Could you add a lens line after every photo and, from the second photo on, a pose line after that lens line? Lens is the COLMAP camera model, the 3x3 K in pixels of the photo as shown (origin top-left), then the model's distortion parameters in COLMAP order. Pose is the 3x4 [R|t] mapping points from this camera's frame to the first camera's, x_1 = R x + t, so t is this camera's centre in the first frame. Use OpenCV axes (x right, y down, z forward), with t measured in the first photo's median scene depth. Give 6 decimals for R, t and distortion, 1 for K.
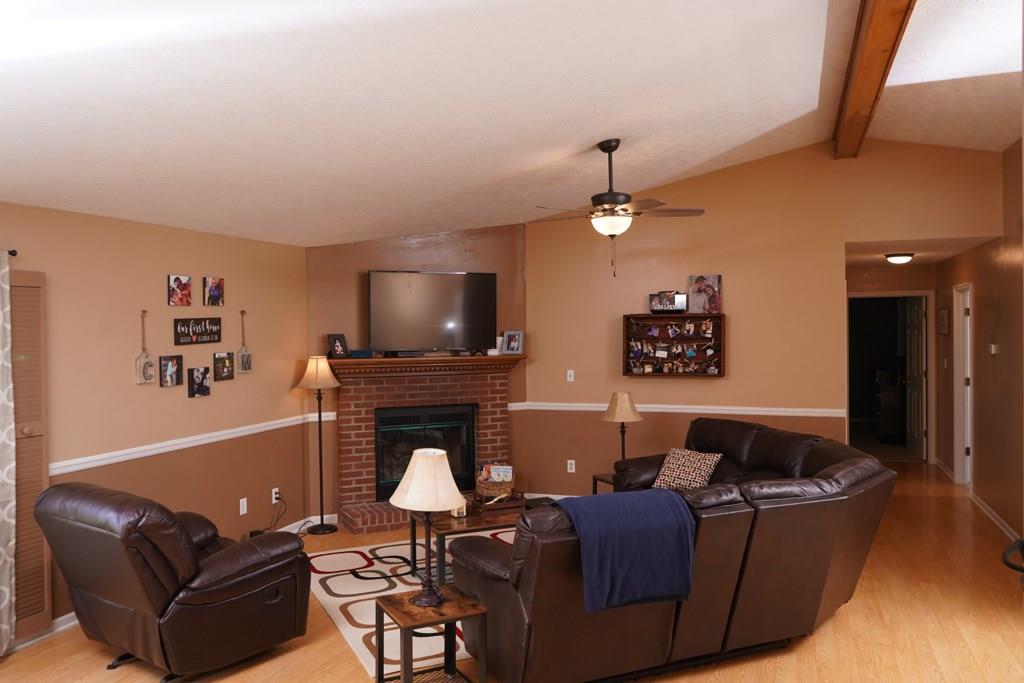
lens RADIAL K [[816.7, 0, 505.2], [0, 816.7, 340.1], [0, 0, 1]] dist [-0.005992, -0.003718]
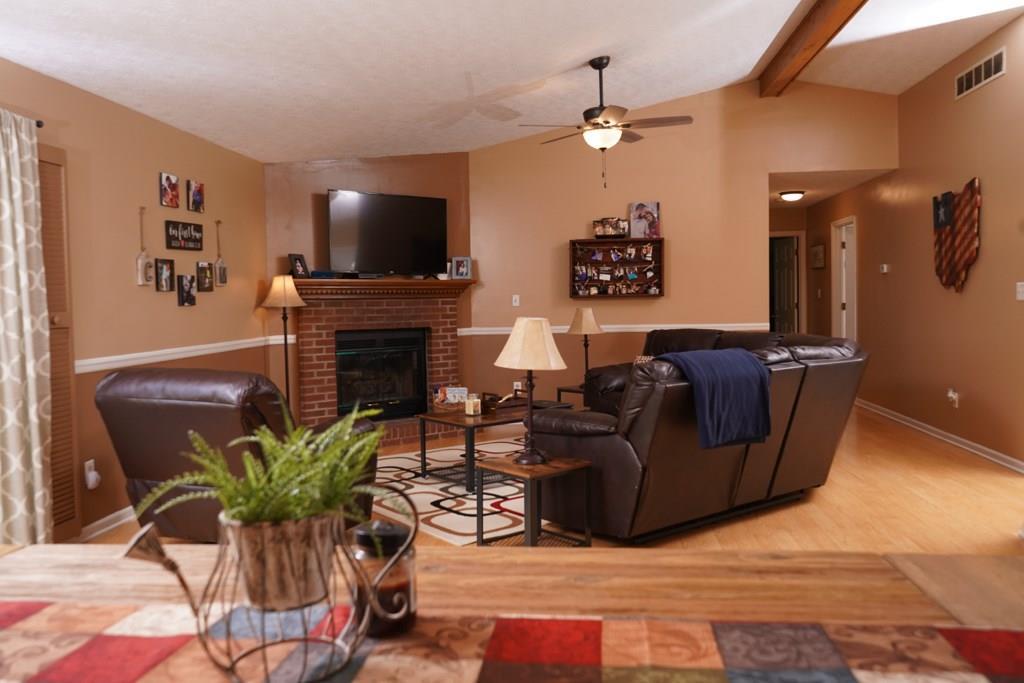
lens RADIAL K [[816.7, 0, 506.9], [0, 816.7, 337.2], [0, 0, 1]] dist [-0.005992, -0.003718]
pose [[0.972249, -0.018912, 0.233183, -0.188525], [0.013166, 0.999571, 0.026175, 0.068471], [-0.233578, -0.022378, 0.972081, -0.005664]]
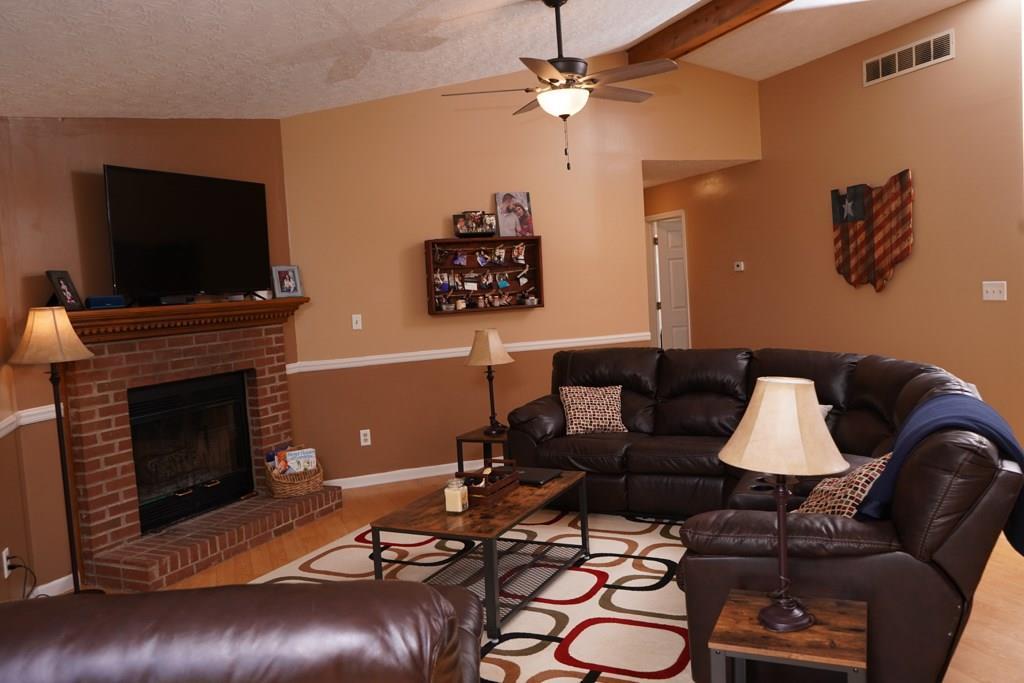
lens RADIAL K [[816.7, 0, 510.5], [0, 816.7, 343.0], [0, 0, 1]] dist [-0.005992, -0.003718]
pose [[0.768807, -0.083751, 0.633973, -0.327059], [0.061423, 0.996474, 0.057153, 0.030784], [-0.636524, -0.004999, 0.771240, 0.336507]]
